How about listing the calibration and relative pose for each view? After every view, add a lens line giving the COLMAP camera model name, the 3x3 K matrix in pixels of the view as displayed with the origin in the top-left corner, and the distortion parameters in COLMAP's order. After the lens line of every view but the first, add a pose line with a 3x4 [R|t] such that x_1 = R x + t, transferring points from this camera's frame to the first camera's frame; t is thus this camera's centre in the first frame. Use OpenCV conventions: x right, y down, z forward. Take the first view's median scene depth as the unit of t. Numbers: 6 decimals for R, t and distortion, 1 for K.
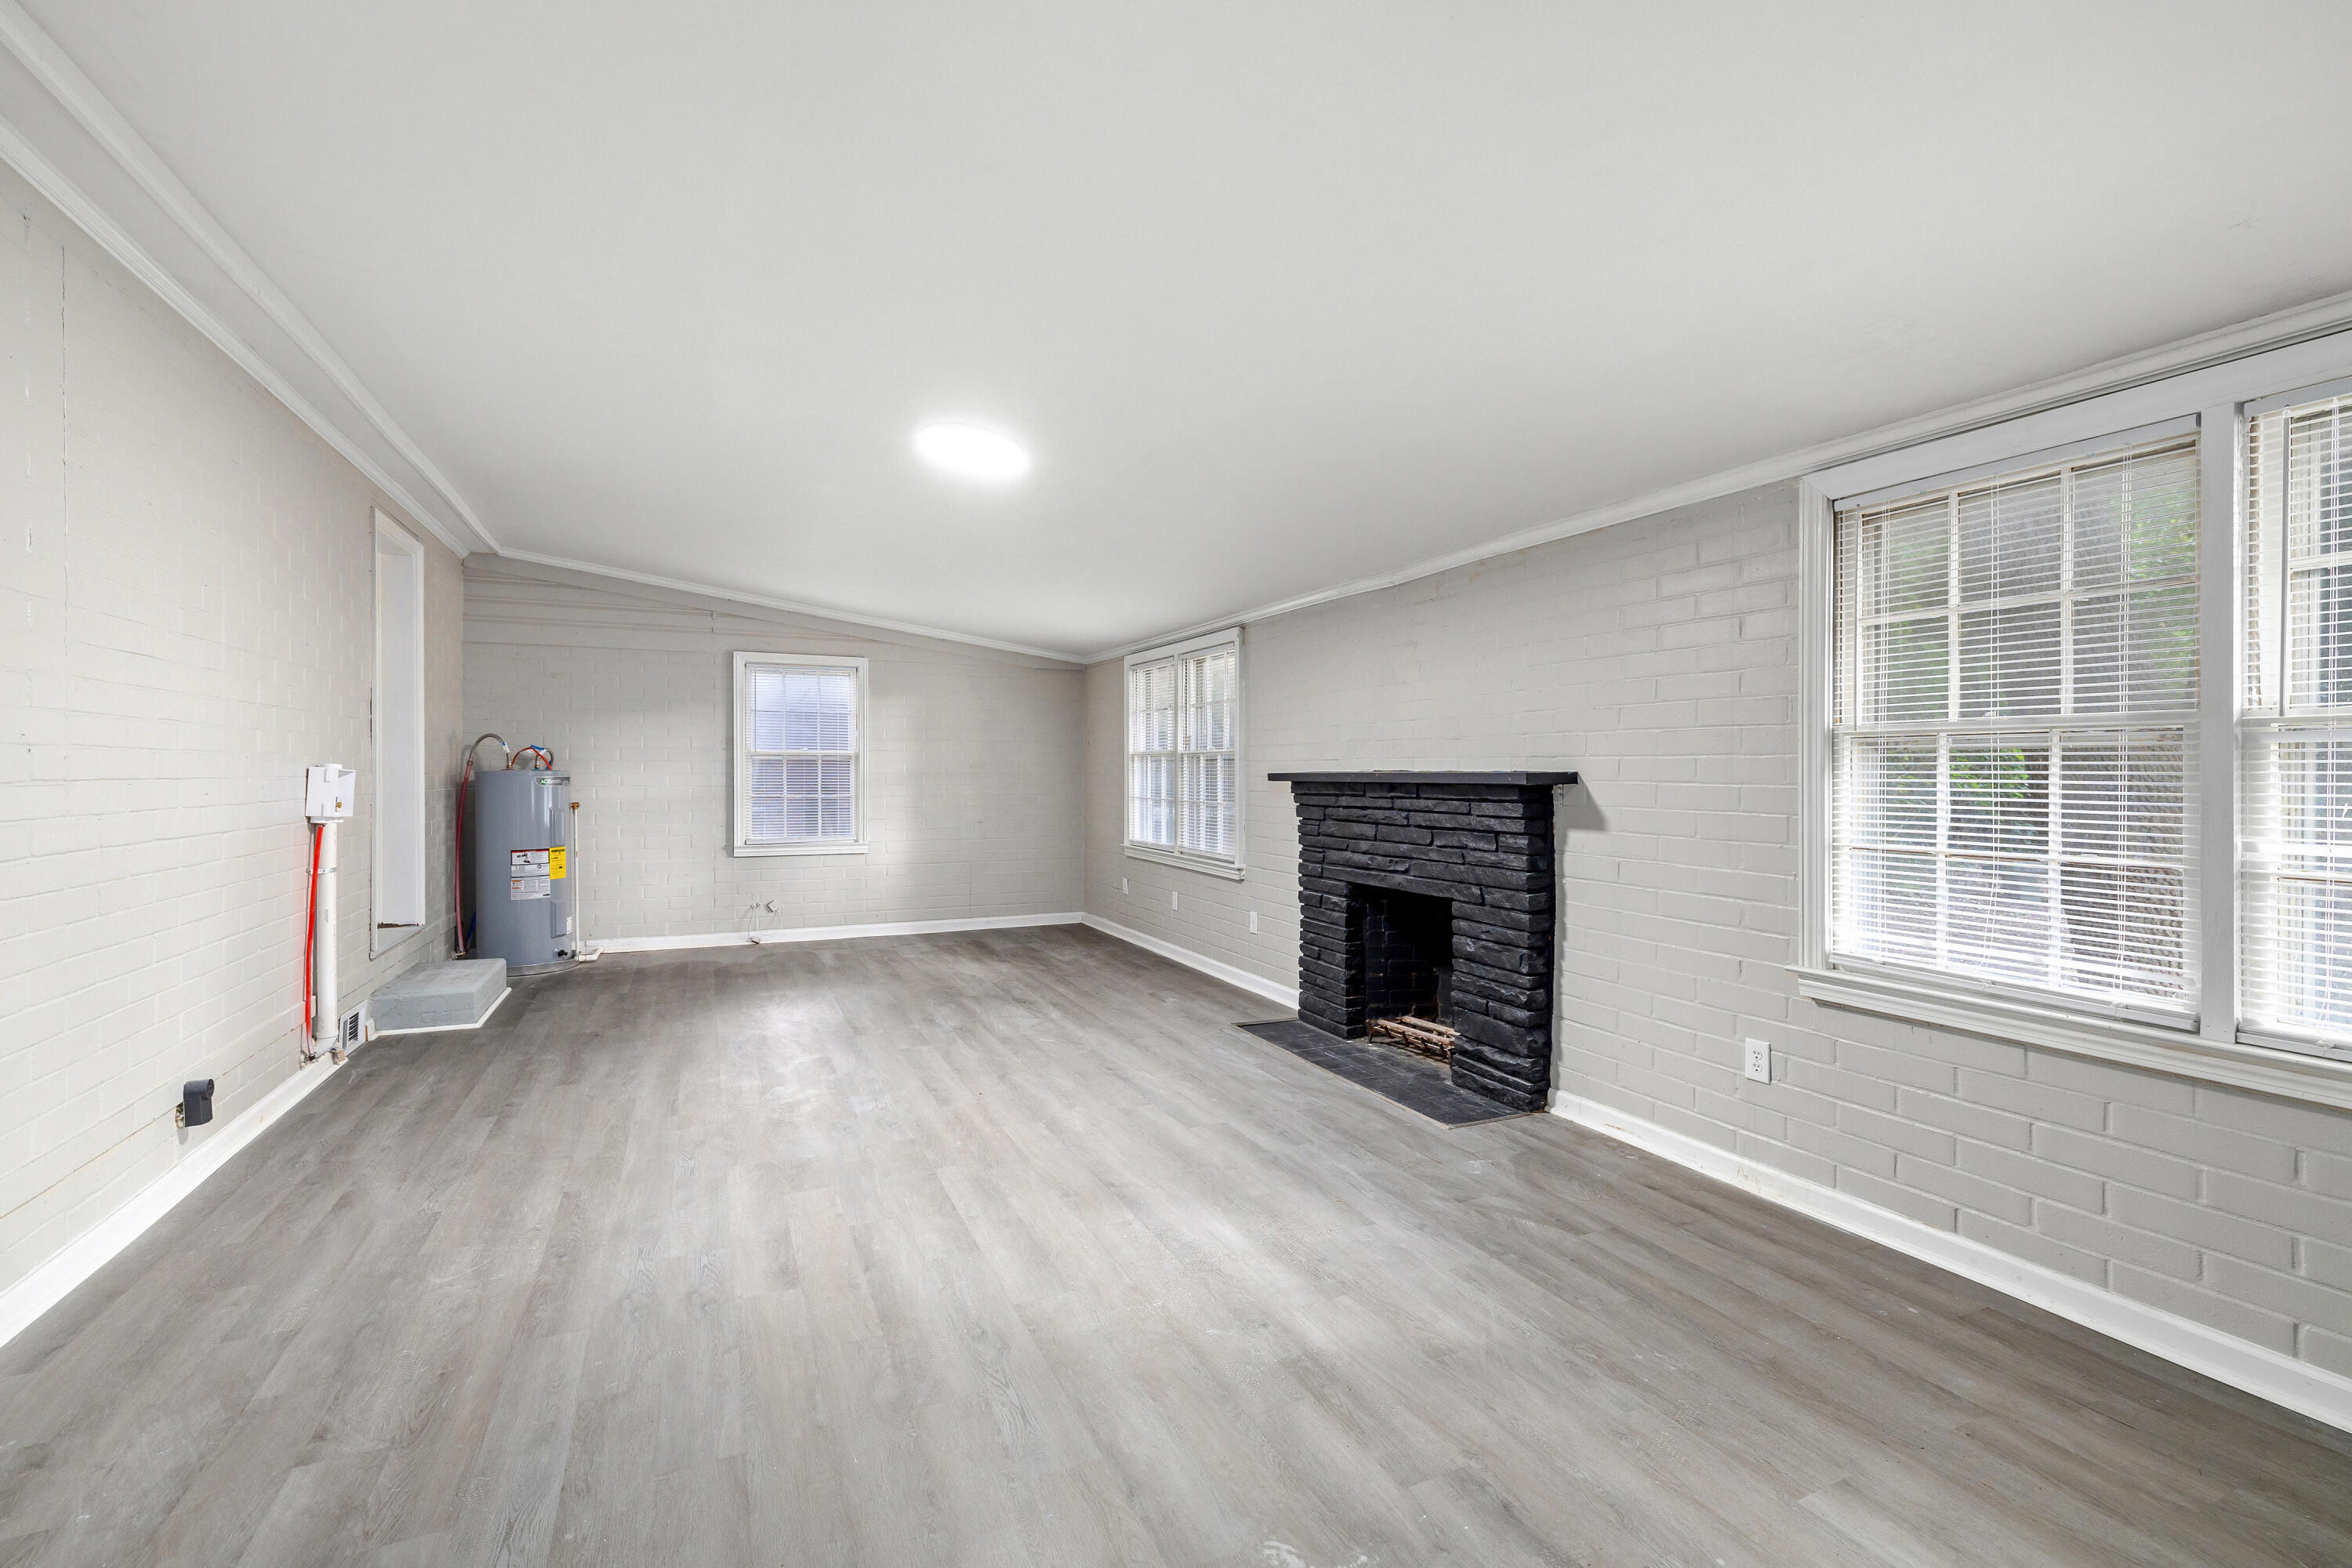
lens RADIAL K [[1023.0, 0, 1176.4], [0, 1023.0, 762.6], [0, 0, 1]] dist [0.000868, 0.000540]
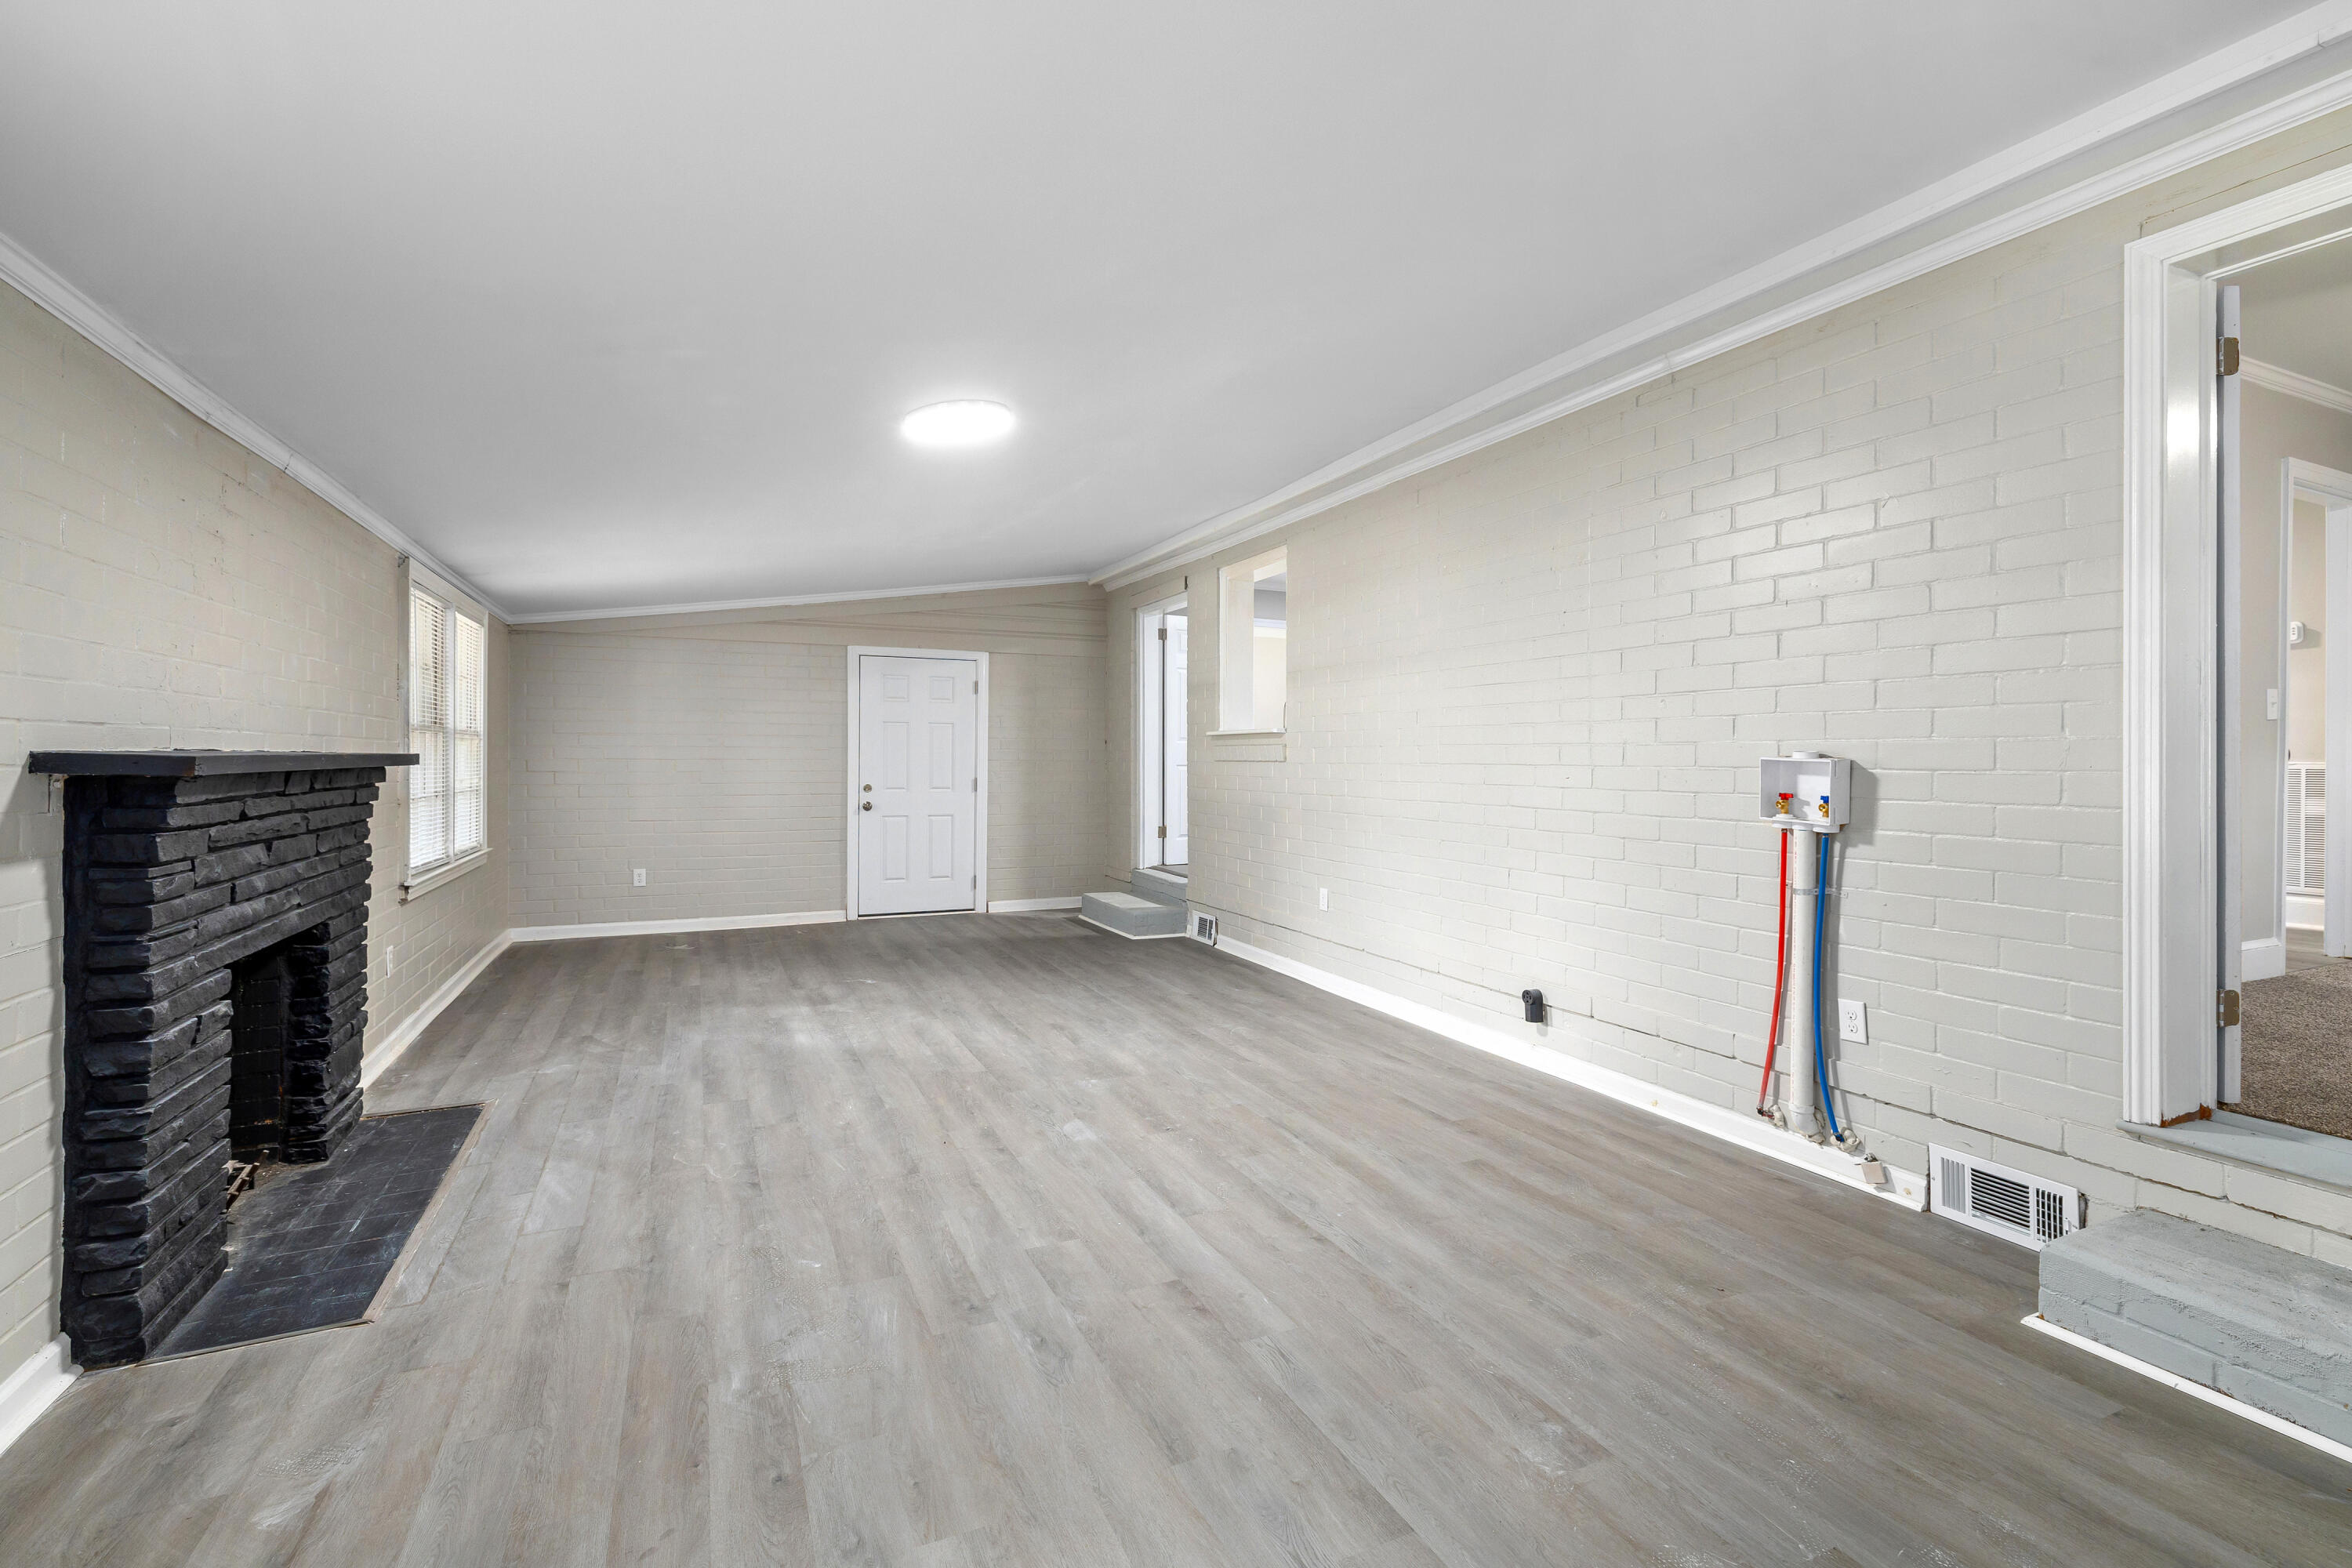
lens RADIAL K [[1023.0, 0, 1176.4], [0, 1023.0, 762.6], [0, 0, 1]] dist [0.000868, 0.000540]
pose [[-0.999970, -0.007325, -0.002477, -0.390340], [-0.007323, 0.999973, -0.000951, 0.012974], [0.002484, -0.000933, -0.999996, 1.904604]]
